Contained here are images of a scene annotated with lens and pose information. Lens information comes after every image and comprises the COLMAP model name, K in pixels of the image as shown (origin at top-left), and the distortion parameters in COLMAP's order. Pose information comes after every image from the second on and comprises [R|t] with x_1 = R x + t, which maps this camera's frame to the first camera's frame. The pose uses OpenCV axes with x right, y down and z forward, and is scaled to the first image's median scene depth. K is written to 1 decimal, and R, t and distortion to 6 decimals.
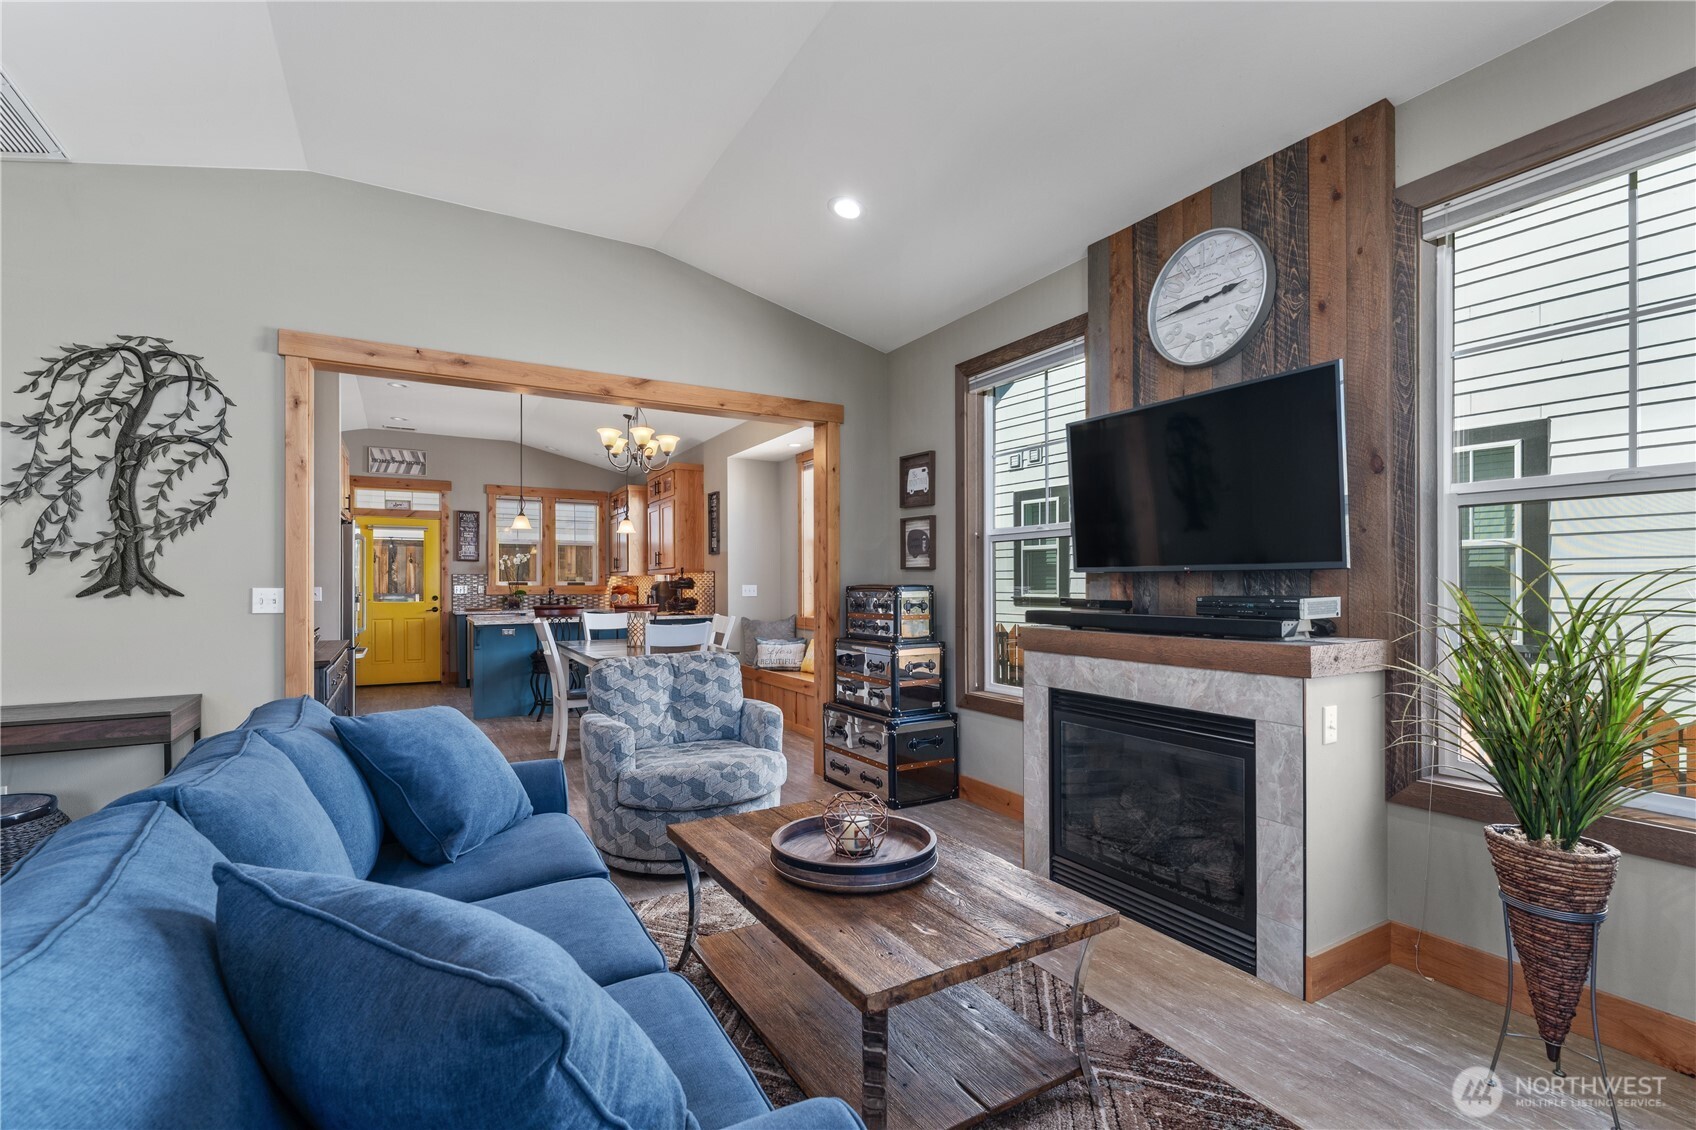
lens RADIAL K [[709.2, 0, 796.2], [0, 709.2, 582.4], [0, 0, 1]] dist [-0.001593, -0.000070]
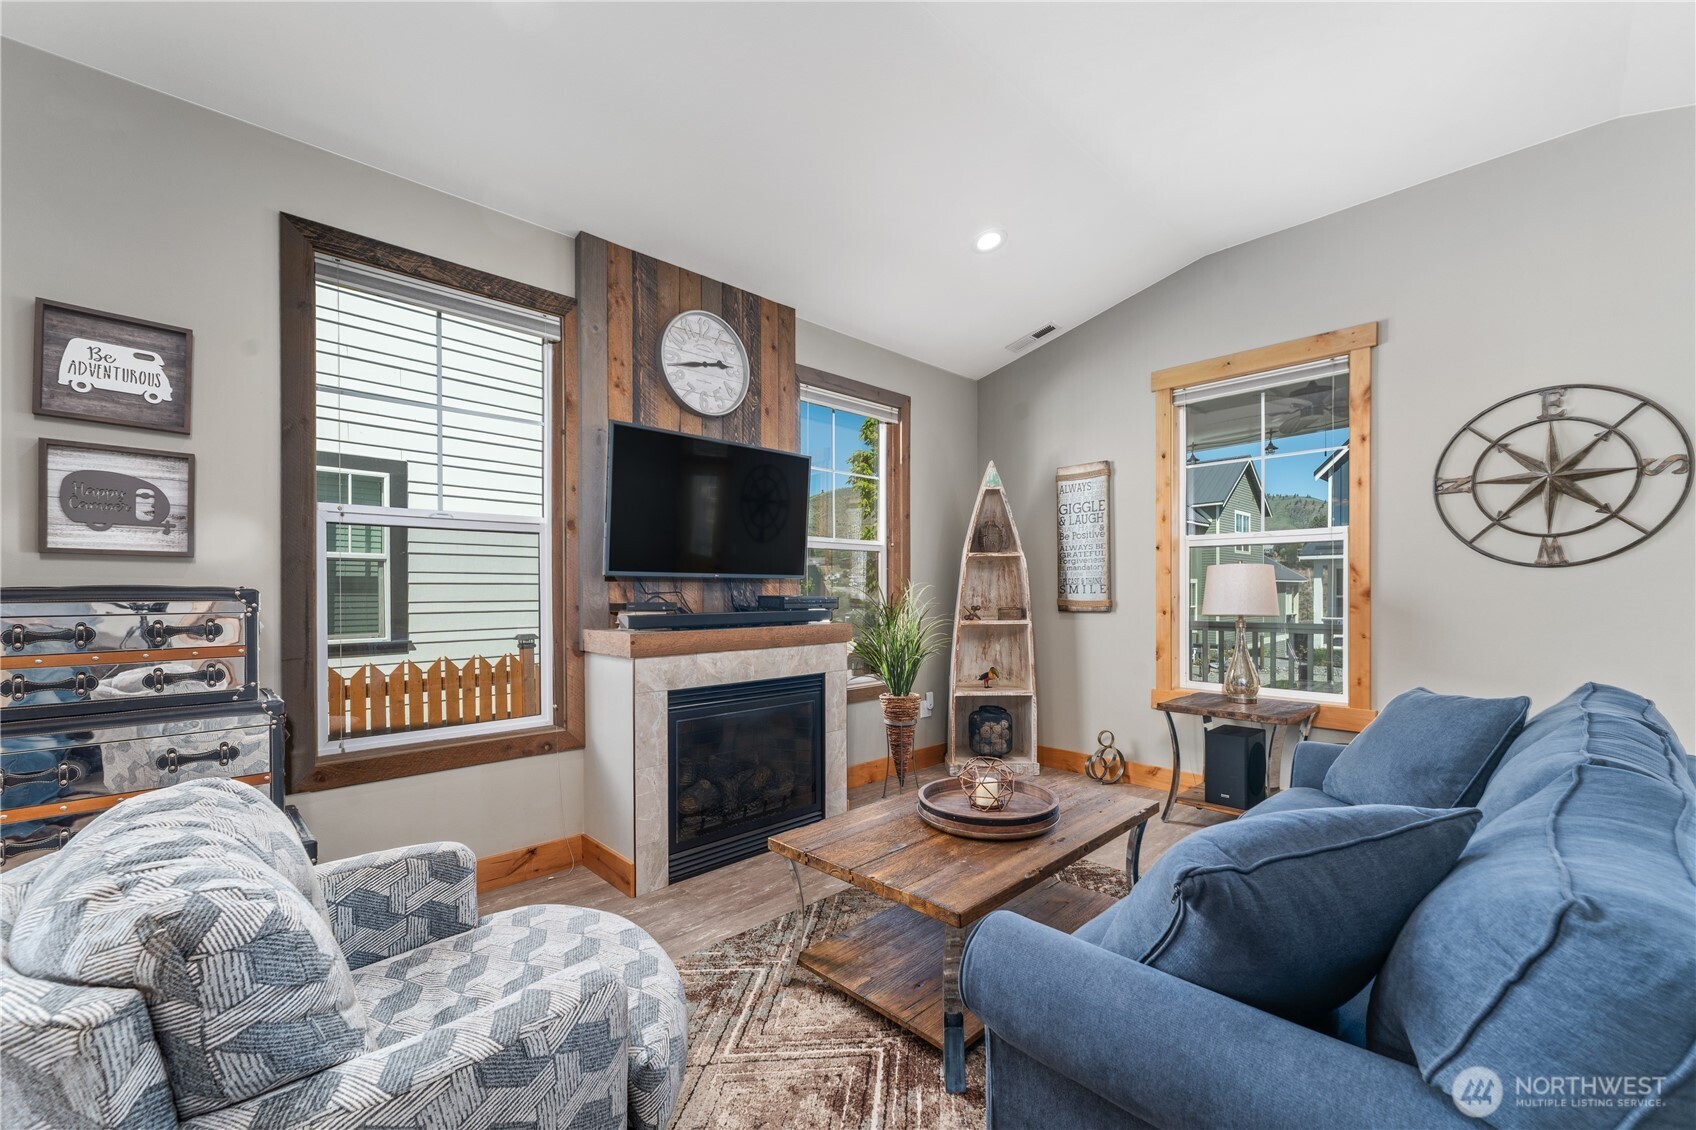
lens RADIAL K [[688.9, 0, 853.5], [0, 688.9, 593.9], [0, 0, 1]] dist [0.000061, -0.000083]
pose [[-0.258778, -0.000598, 0.965937, -0.567635], [-0.000652, 1.000000, 0.000444, 0.010276], [-0.965937, -0.000515, -0.258778, 0.878084]]
